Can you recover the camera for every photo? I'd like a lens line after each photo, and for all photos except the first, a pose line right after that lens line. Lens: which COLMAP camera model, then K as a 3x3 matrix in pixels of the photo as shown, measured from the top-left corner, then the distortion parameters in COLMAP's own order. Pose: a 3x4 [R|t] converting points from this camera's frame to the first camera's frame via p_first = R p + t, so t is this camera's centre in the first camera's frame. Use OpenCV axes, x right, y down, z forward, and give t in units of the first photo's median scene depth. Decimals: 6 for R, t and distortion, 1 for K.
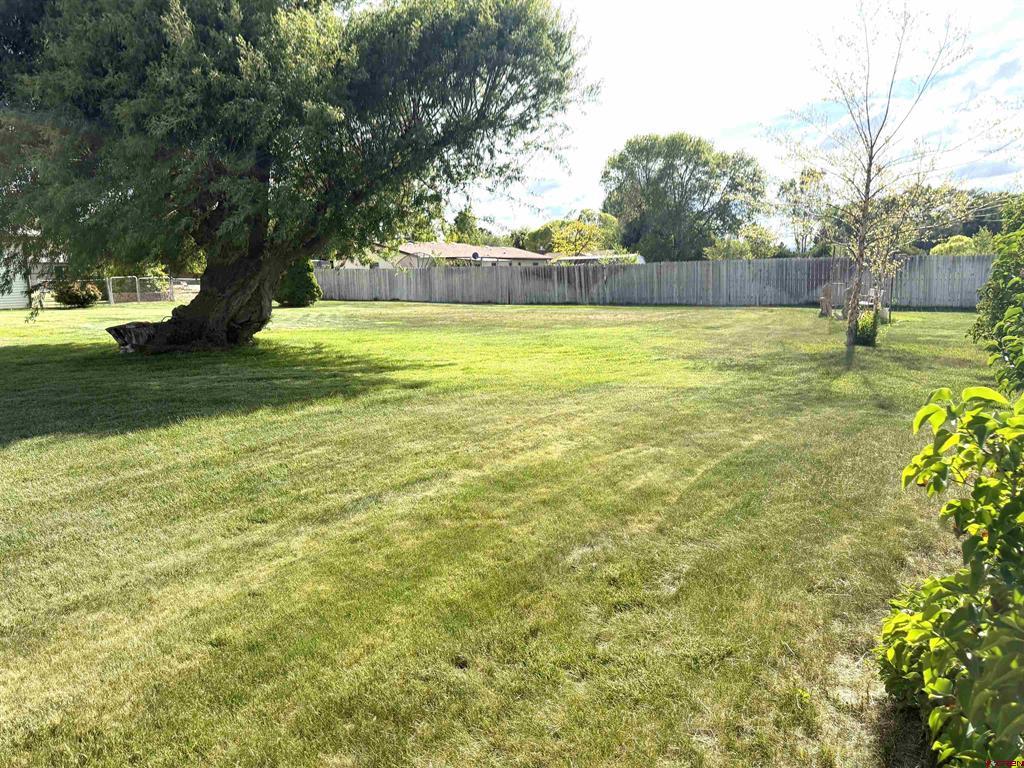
lens RADIAL K [[744.6, 0, 511.6], [0, 744.6, 377.5], [0, 0, 1]] dist [0.065005, -0.069382]
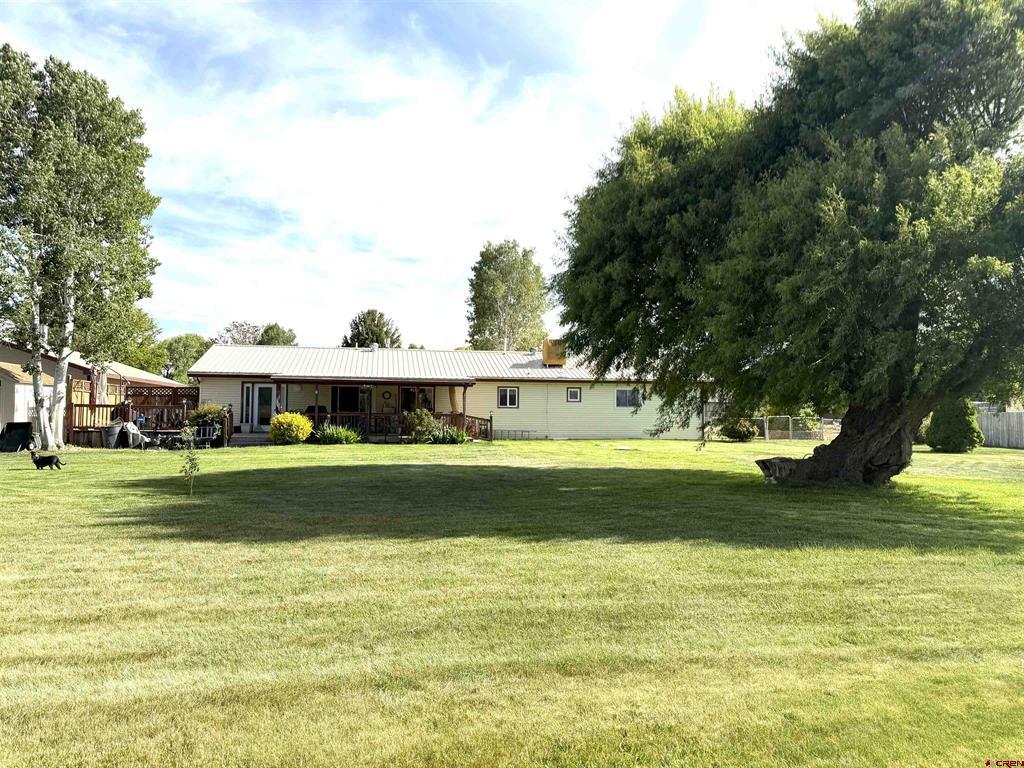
lens RADIAL K [[713.5, 0, 488.9], [0, 713.5, 387.8], [0, 0, 1]] dist [-0.039152, -0.007787]
pose [[0.652791, 0.001067, -0.757537, 0.063532], [-0.132375, 0.984774, -0.112684, 0.005792], [0.745883, 0.173838, 0.642993, -0.081245]]
